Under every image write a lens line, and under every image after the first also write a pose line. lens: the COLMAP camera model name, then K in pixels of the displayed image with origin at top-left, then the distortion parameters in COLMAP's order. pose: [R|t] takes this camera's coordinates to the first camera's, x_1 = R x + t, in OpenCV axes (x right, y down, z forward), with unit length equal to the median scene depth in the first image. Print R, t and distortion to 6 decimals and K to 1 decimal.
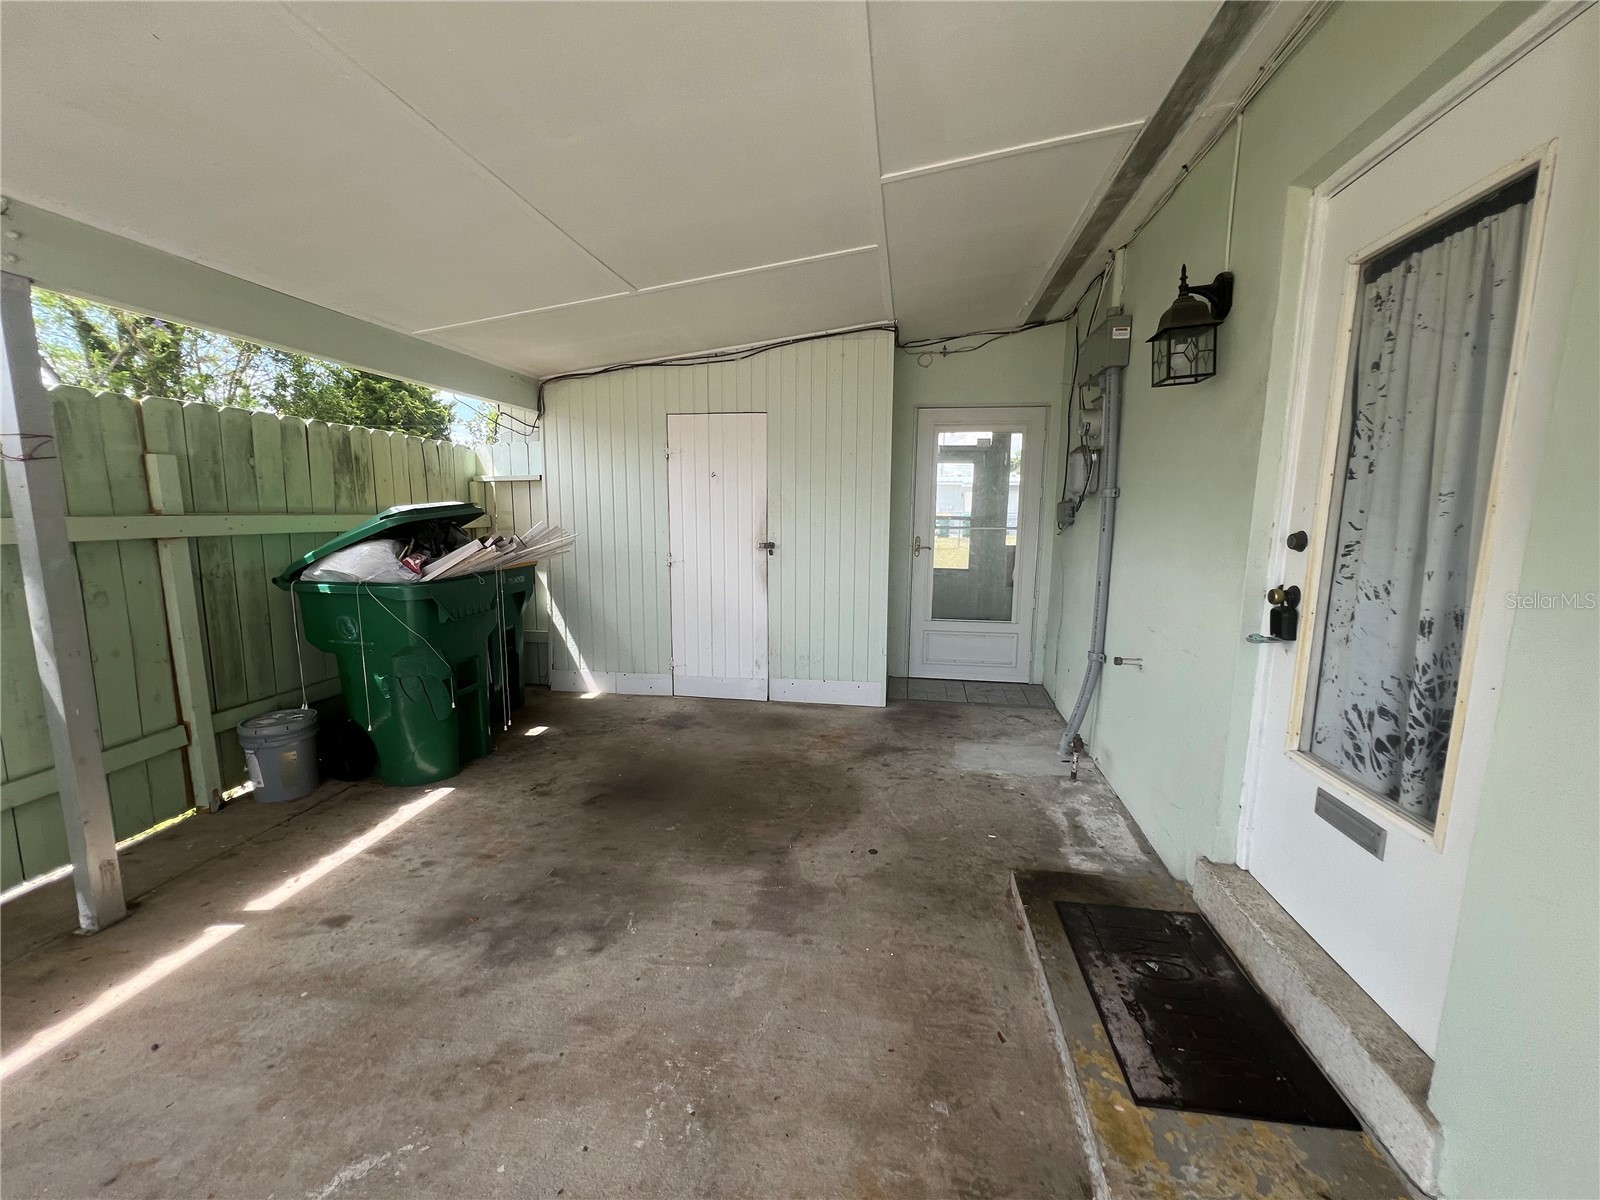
lens RADIAL K [[640.5, 0, 800.0], [0, 640.5, 600.0], [0, 0, 1]] dist [0.001281, 0.000323]
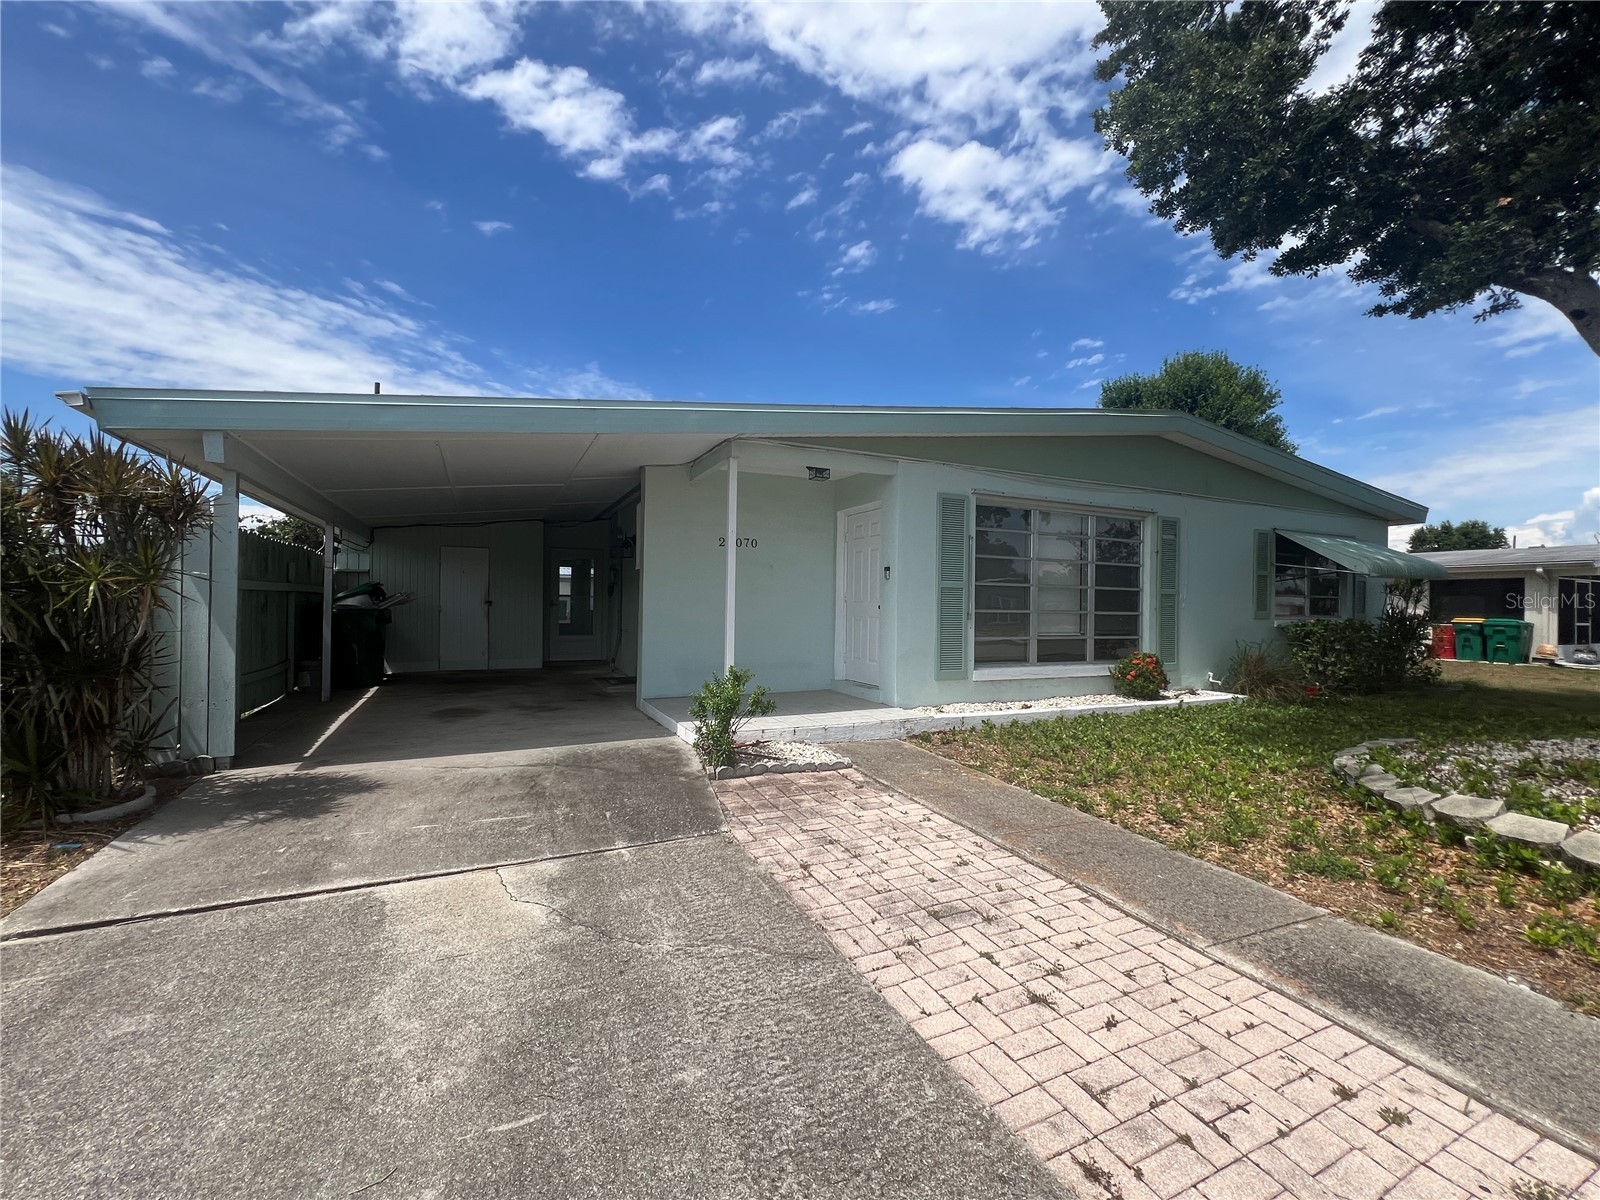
lens RADIAL K [[640.5, 0, 800.0], [0, 640.5, 600.0], [0, 0, 1]] dist [0.001281, 0.000323]
pose [[0.818491, 0.010257, 0.574428, -0.467266], [0.070976, 0.990376, -0.118815, 0.271400], [-0.570118, 0.138020, 0.809886, -1.589209]]
